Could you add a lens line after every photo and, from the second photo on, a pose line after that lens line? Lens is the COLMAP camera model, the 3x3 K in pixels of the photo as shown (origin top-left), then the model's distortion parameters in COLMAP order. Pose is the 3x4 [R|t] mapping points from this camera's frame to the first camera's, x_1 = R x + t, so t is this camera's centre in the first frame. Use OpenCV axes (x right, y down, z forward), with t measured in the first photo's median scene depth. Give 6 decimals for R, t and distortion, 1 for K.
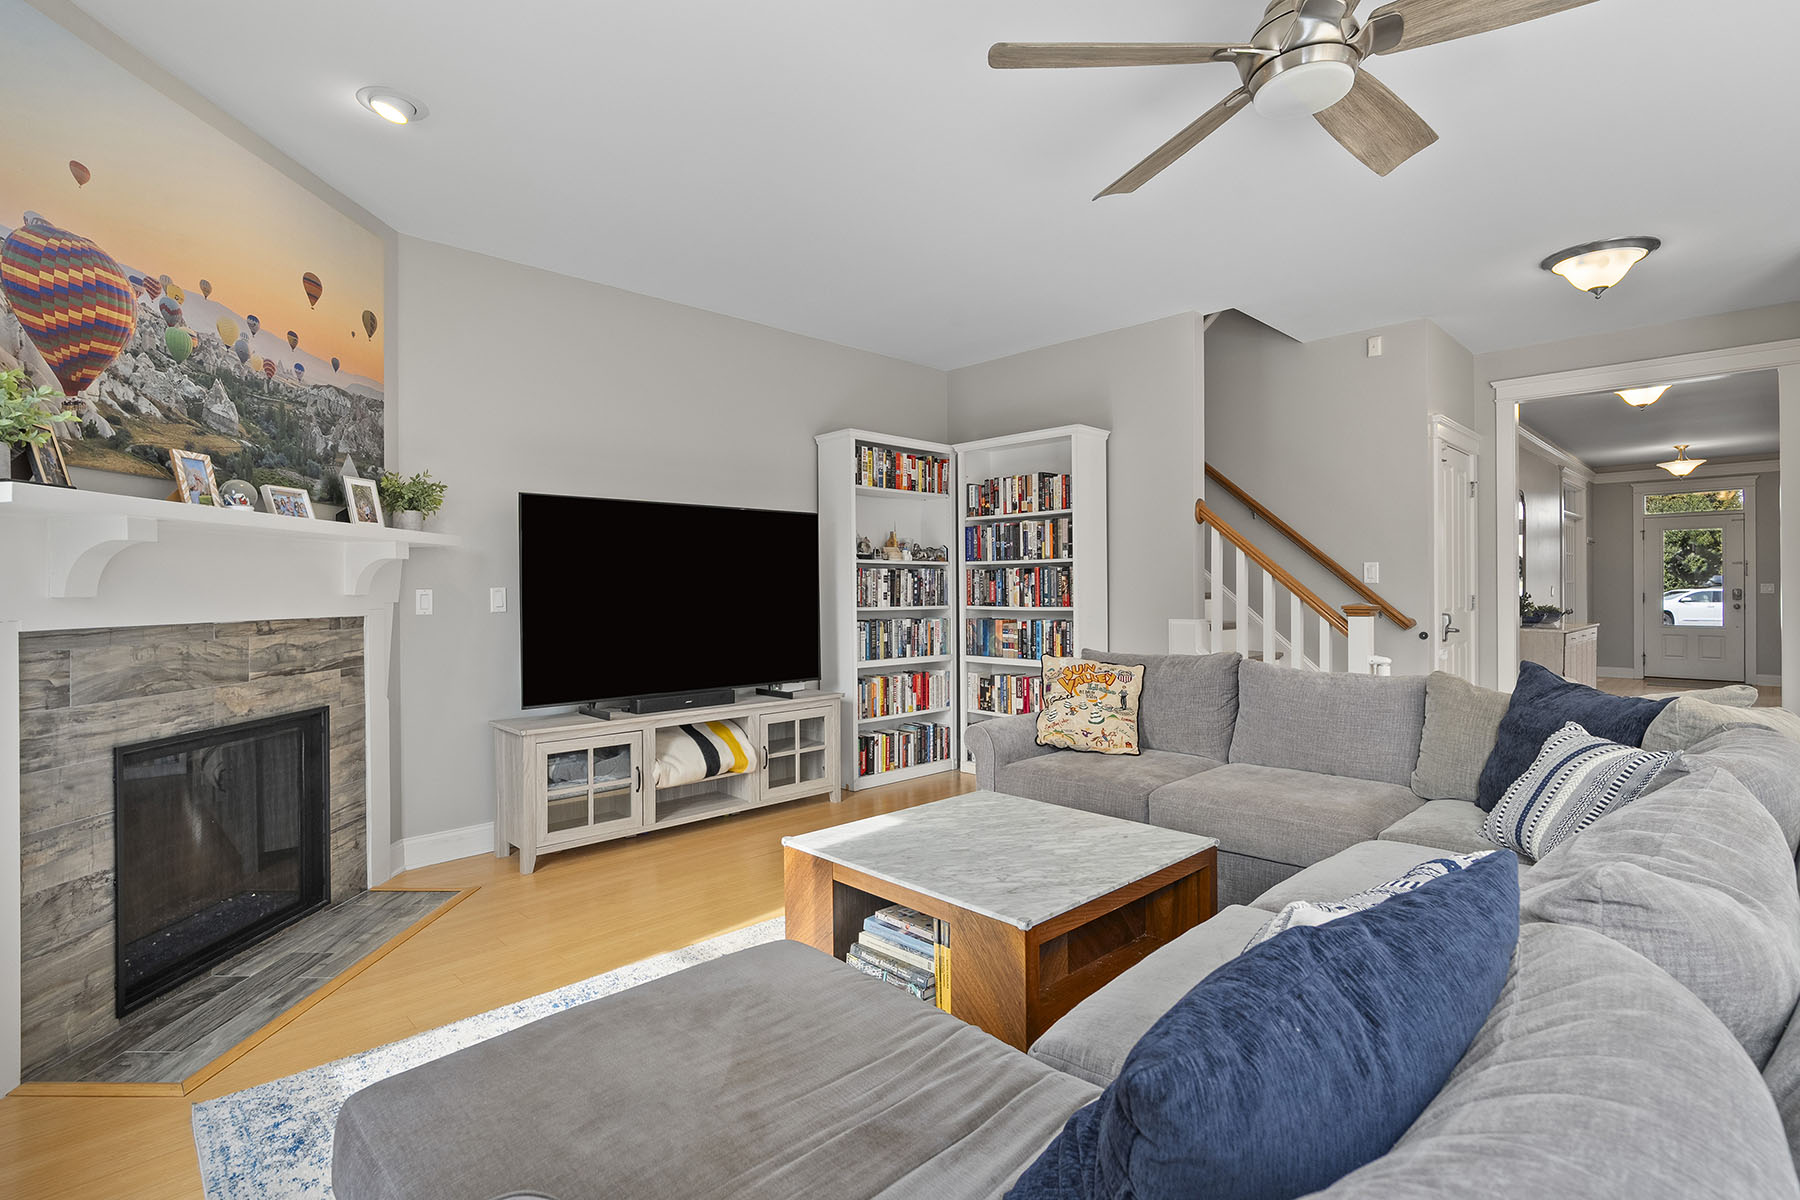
lens RADIAL K [[841.1, 0, 899.3], [0, 841.1, 594.2], [0, 0, 1]] dist [0.001658, 0.000209]
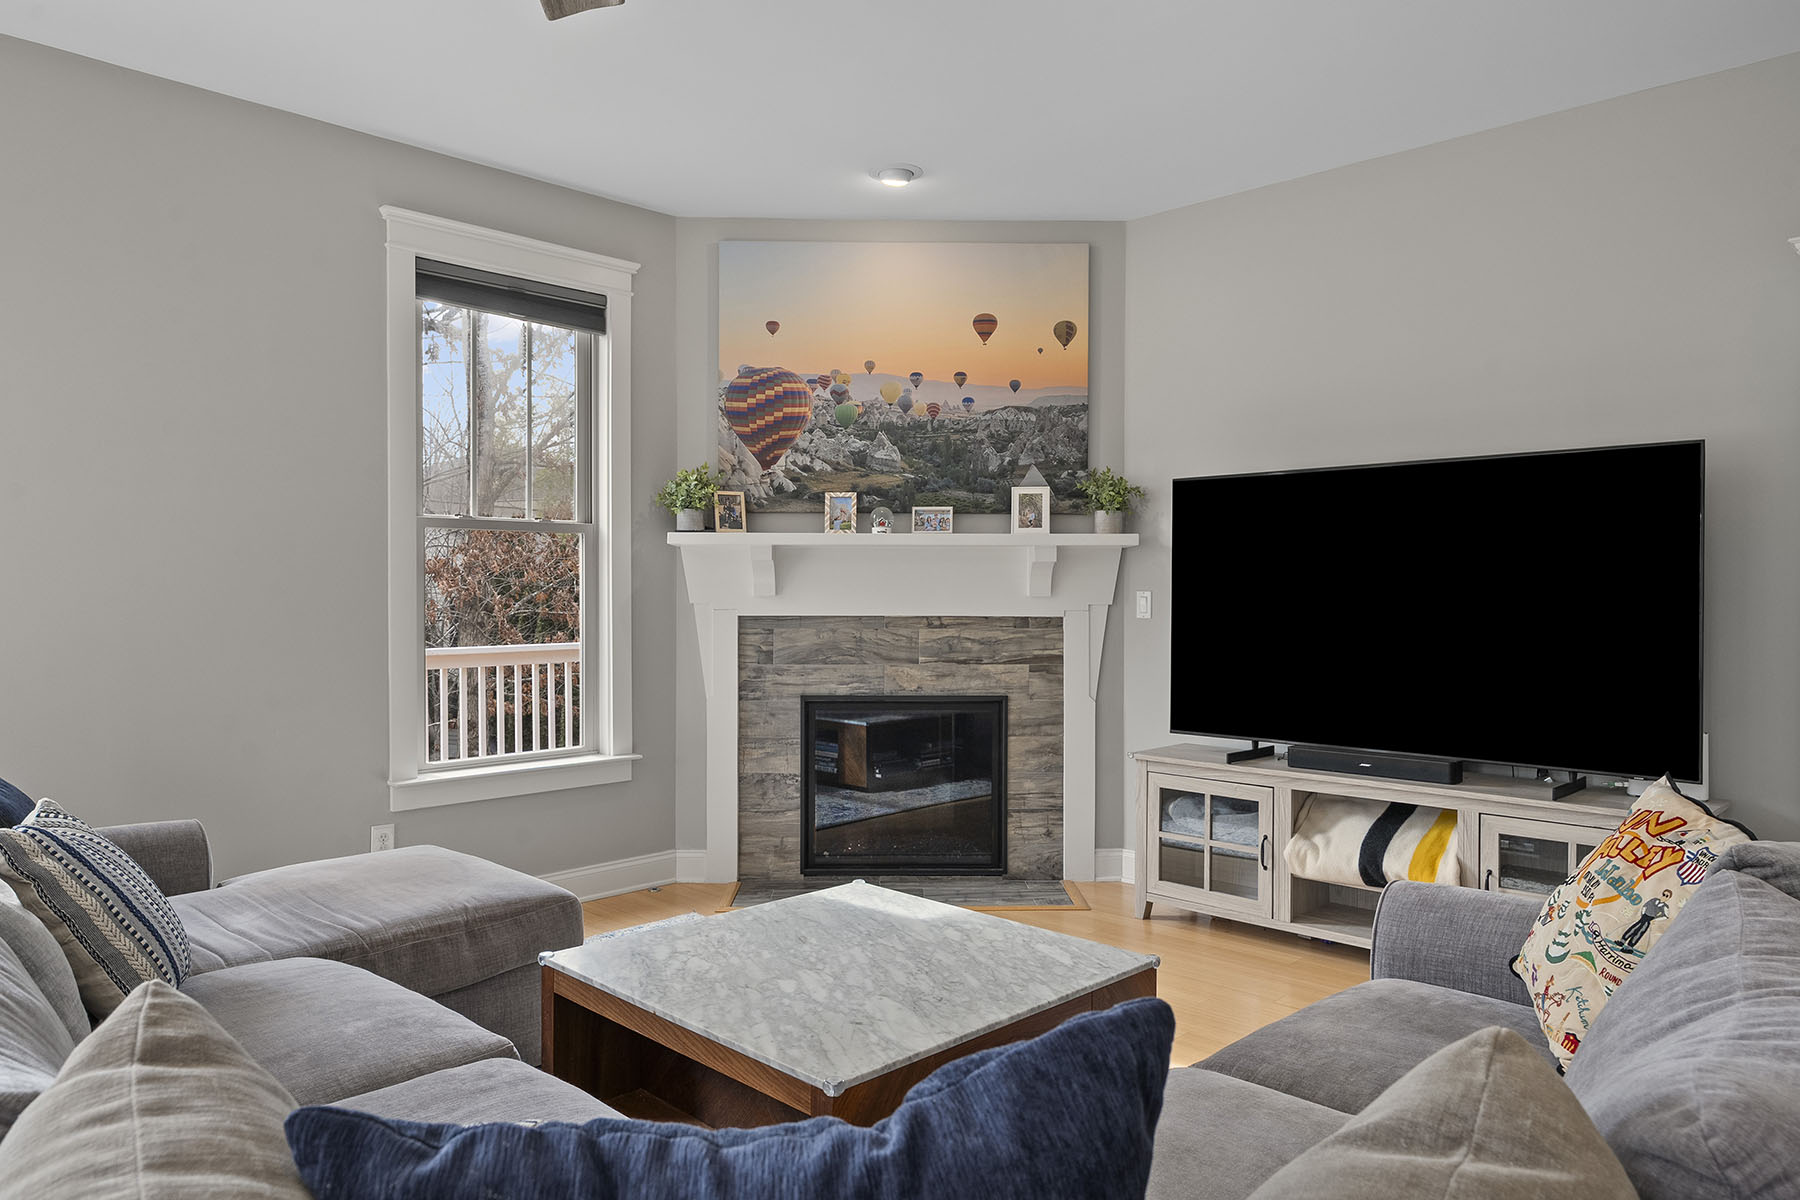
lens RADIAL K [[1187.2, 0, 899.9], [0, 1187.2, 602.2], [0, 0, 1]] dist [-0.001737, -0.000088]
pose [[0.043418, 0.019104, -0.998874, 1.062388], [-0.007517, 0.999795, 0.018795, -0.023487], [0.999029, 0.006692, 0.043552, 0.956767]]
